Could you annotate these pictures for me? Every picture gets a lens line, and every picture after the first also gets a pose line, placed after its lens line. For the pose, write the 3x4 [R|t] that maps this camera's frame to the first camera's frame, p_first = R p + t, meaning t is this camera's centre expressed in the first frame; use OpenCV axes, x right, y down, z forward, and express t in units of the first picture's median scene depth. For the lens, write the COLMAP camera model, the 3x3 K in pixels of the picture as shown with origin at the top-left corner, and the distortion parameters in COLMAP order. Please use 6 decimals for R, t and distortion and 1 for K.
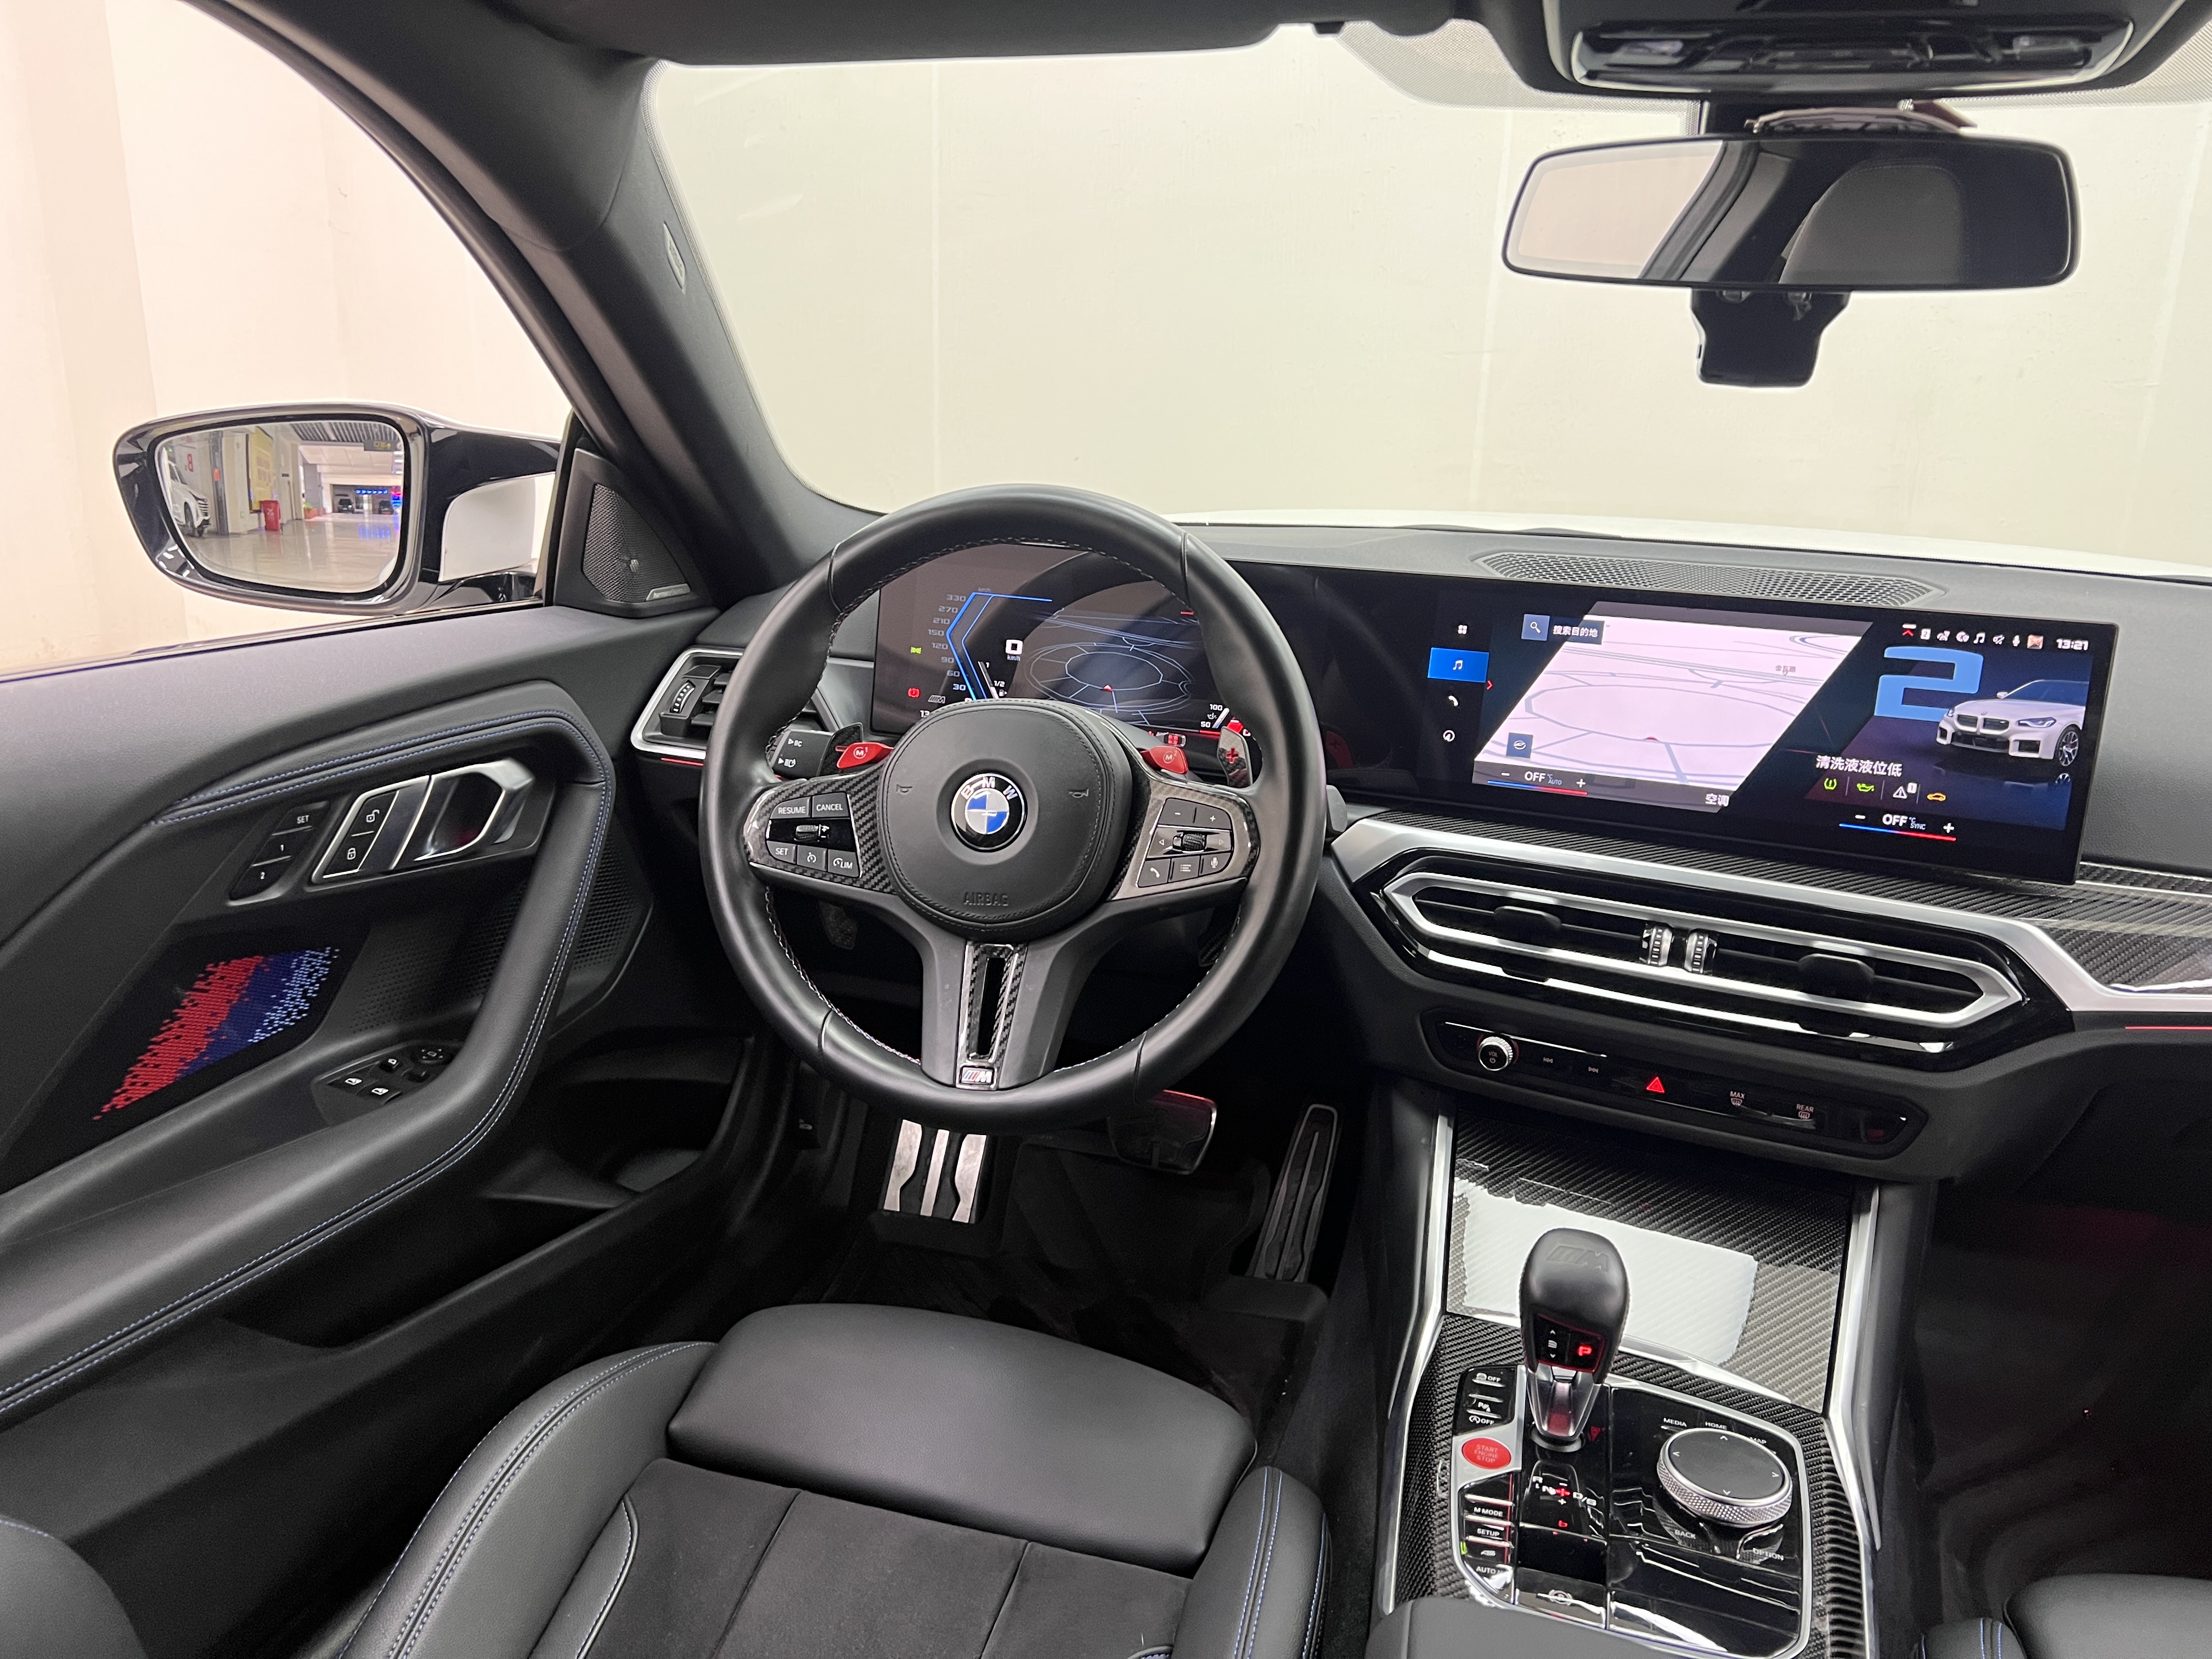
lens RADIAL K [[1659.9, 0, 1103.6], [0, 1659.9, 837.2], [0, 0, 1]] dist [0.081749, -0.108461]
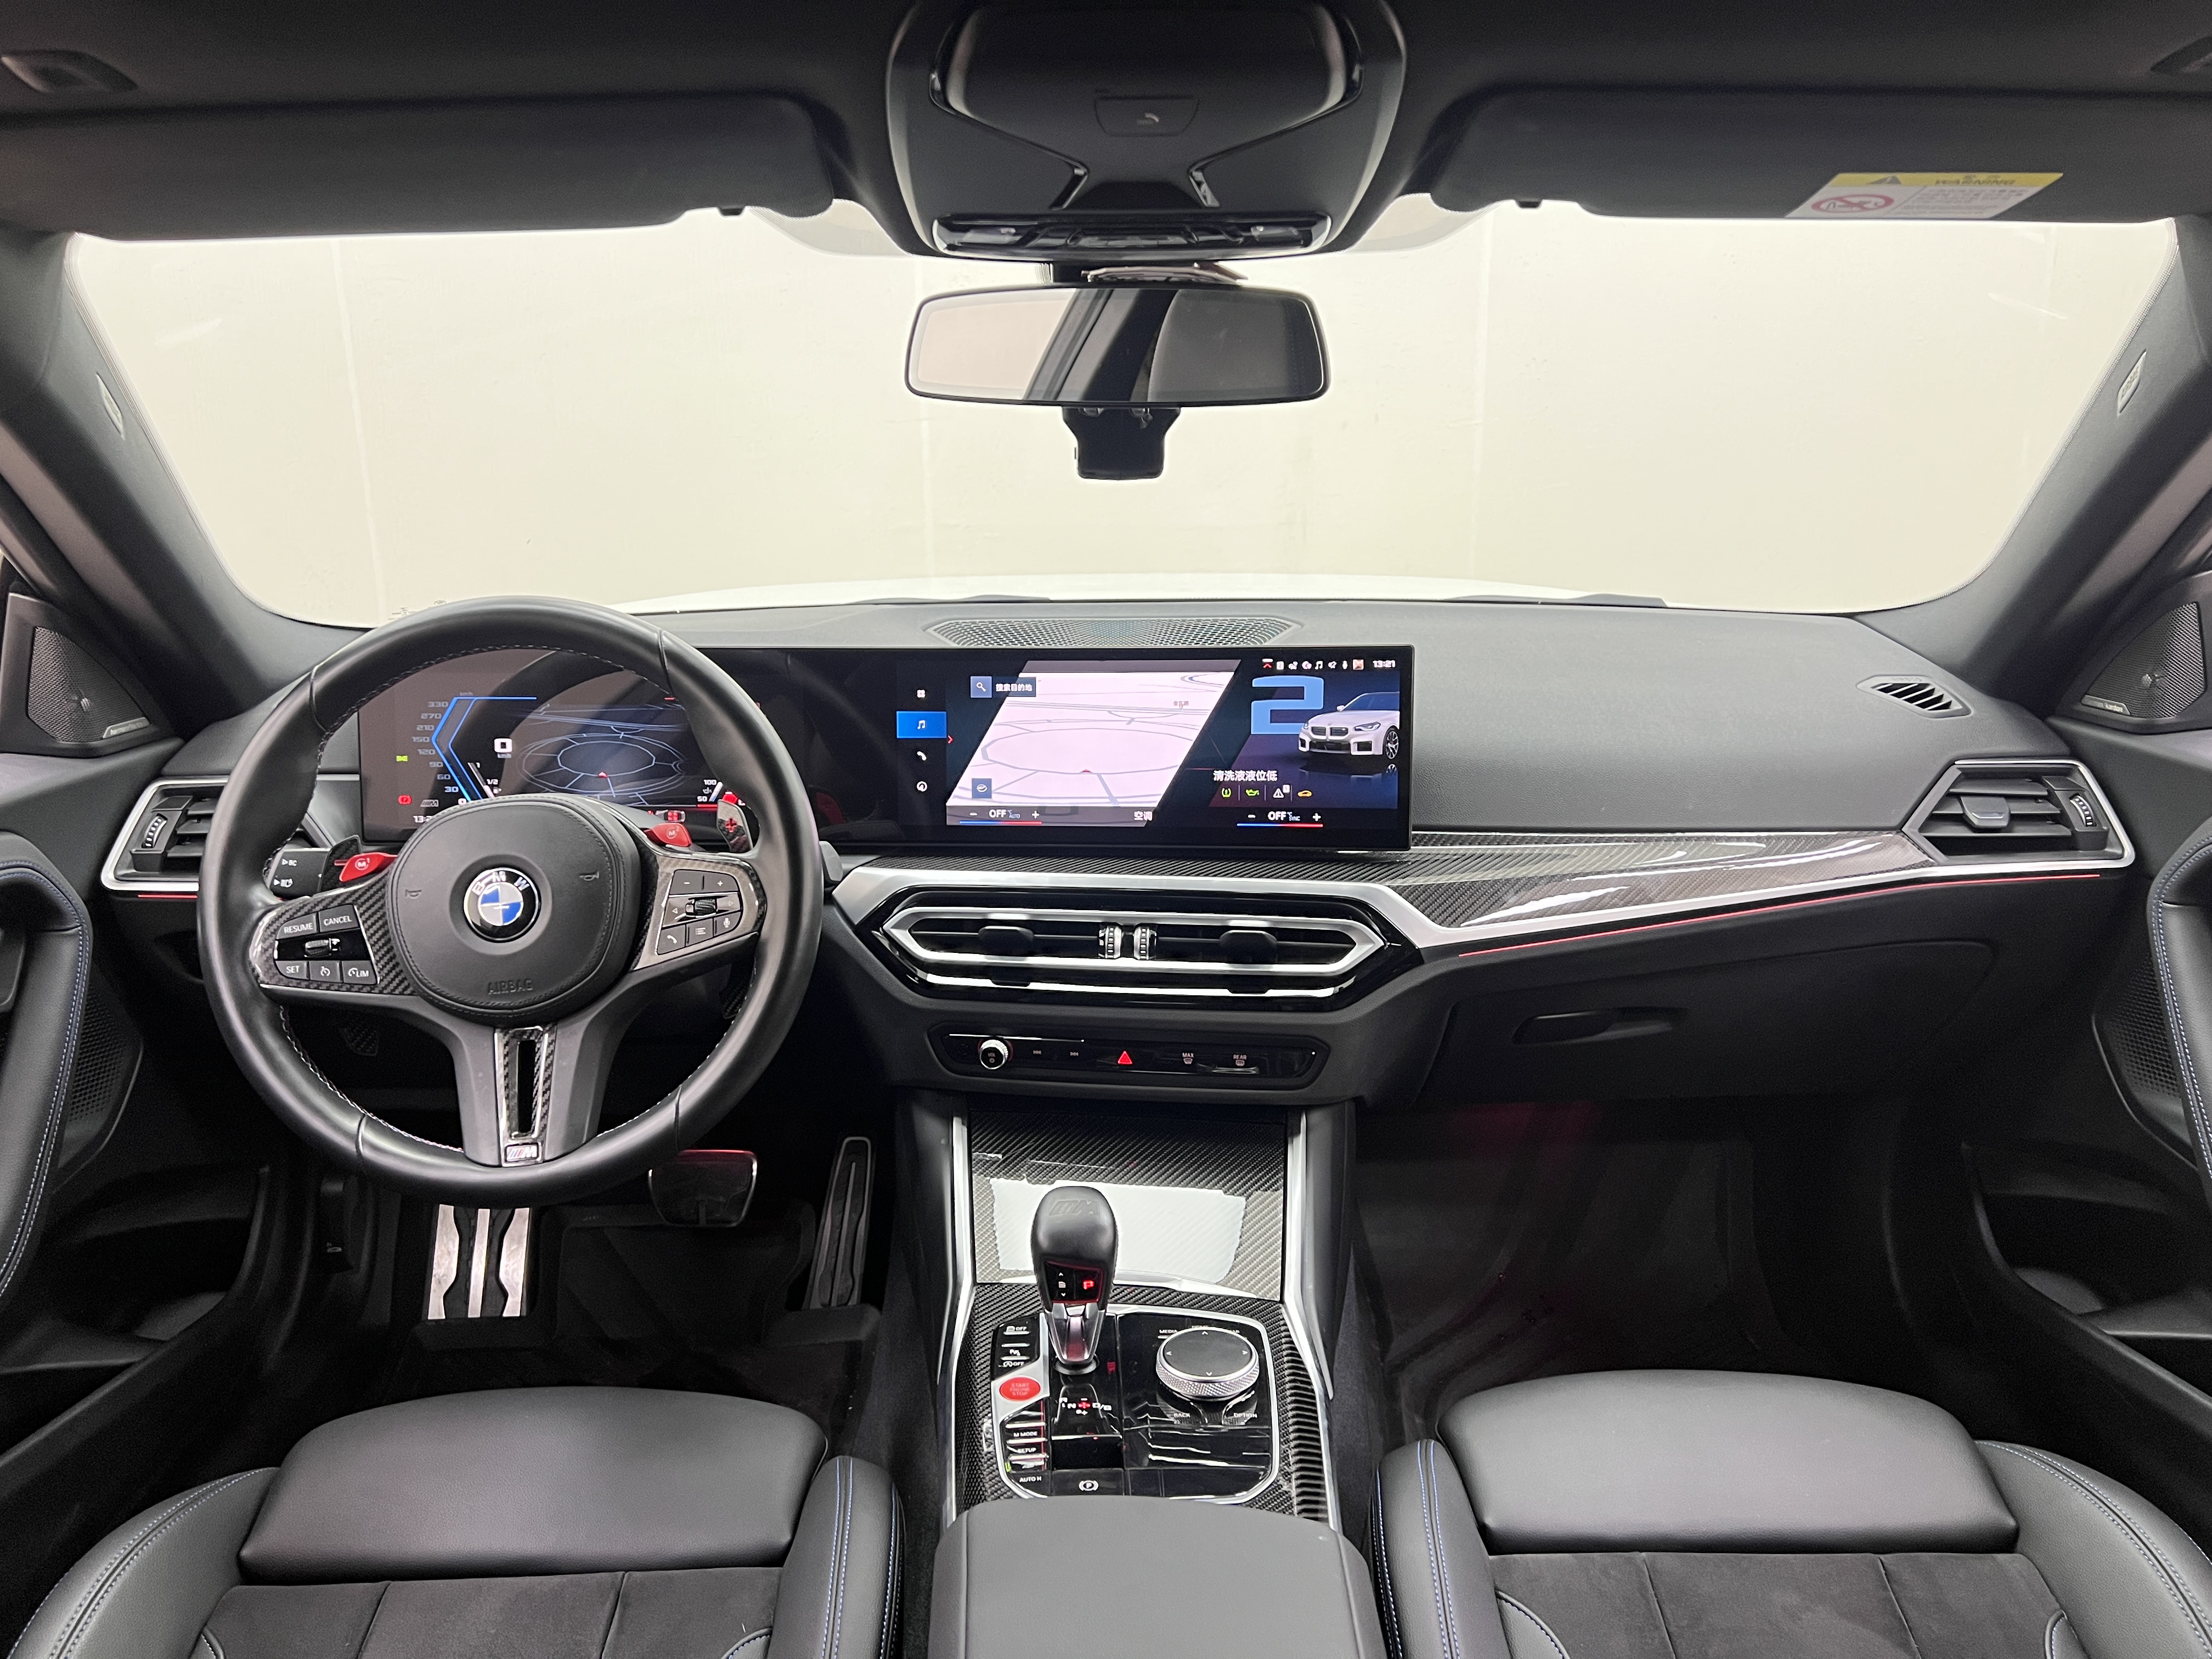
lens RADIAL K [[1659.9, 0, 1091.3], [0, 1659.9, 838.6], [0, 0, 1]] dist [0.081749, -0.108461]
pose [[0.951740, -0.118477, 0.283116, -0.009639], [0.127450, 0.991754, -0.013419, 0.005409], [-0.279192, 0.048854, 0.958992, -0.137401]]
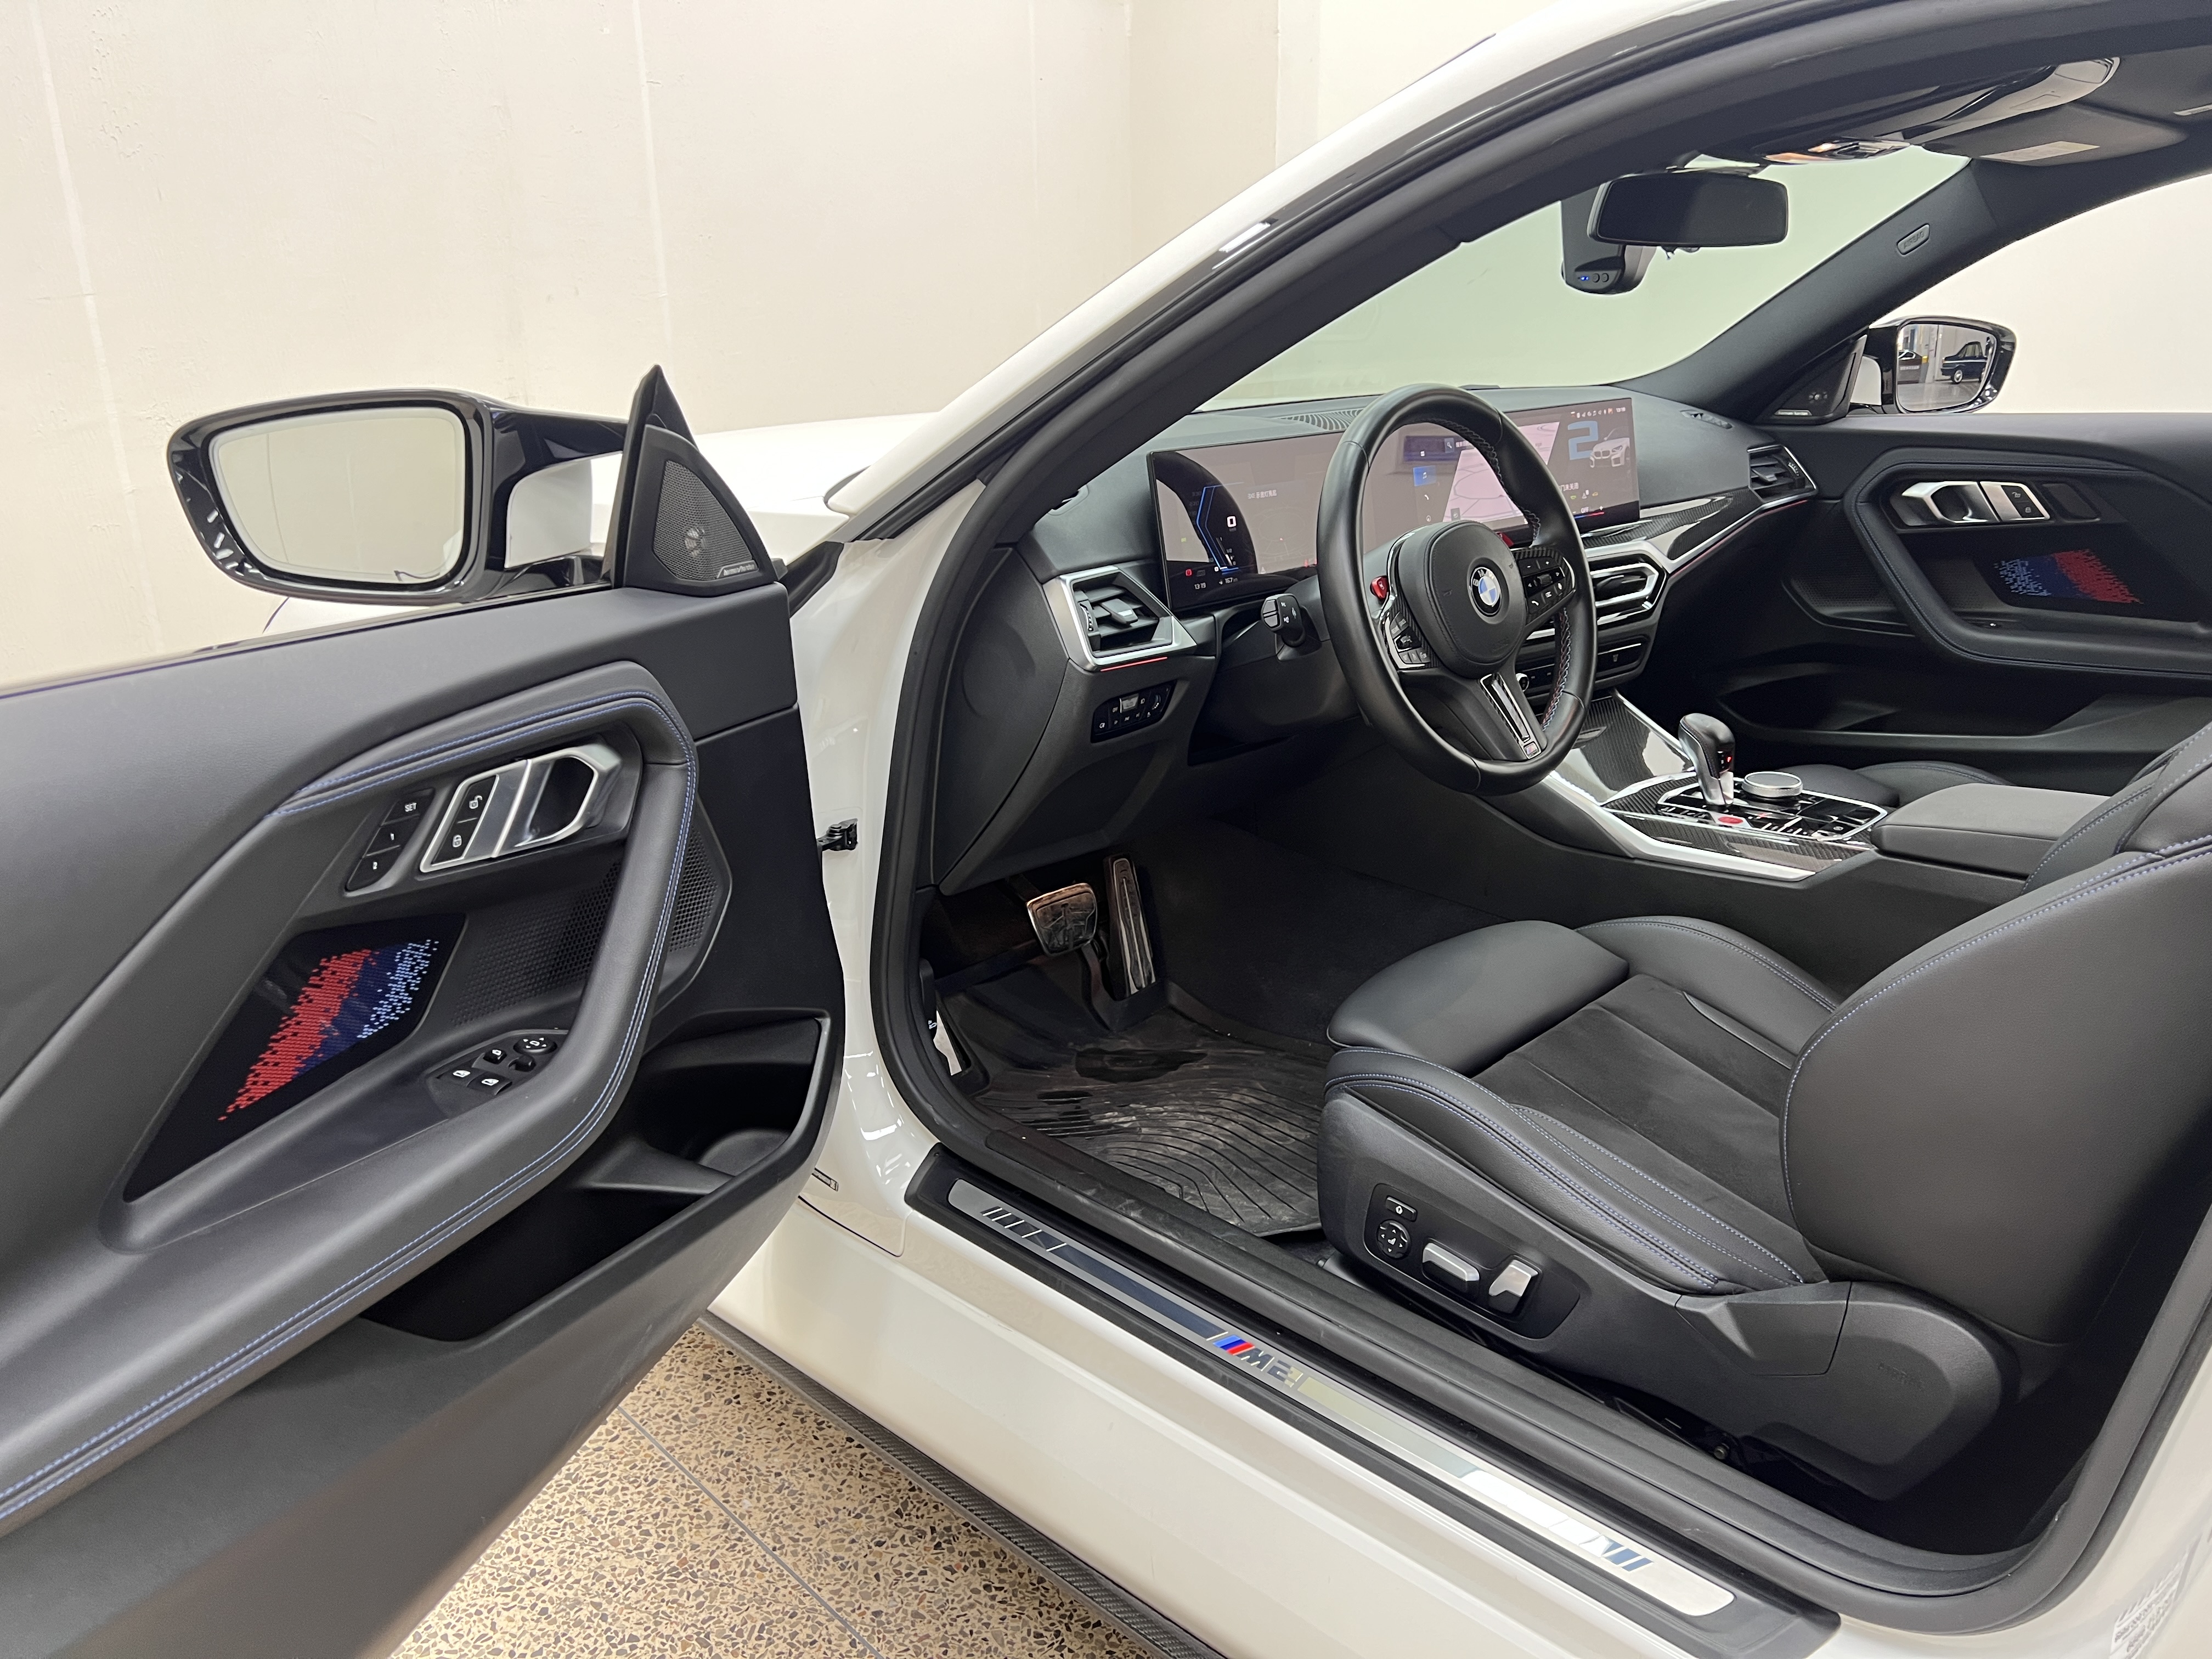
lens RADIAL K [[1659.9, 0, 1096.2], [0, 1659.9, 832.1], [0, 0, 1]] dist [0.081749, -0.108461]
pose [[0.468776, -0.318727, 0.823810, -1.573799], [0.283660, 0.937554, 0.201321, -0.218107], [-0.836532, 0.139308, 0.529912, 0.482874]]
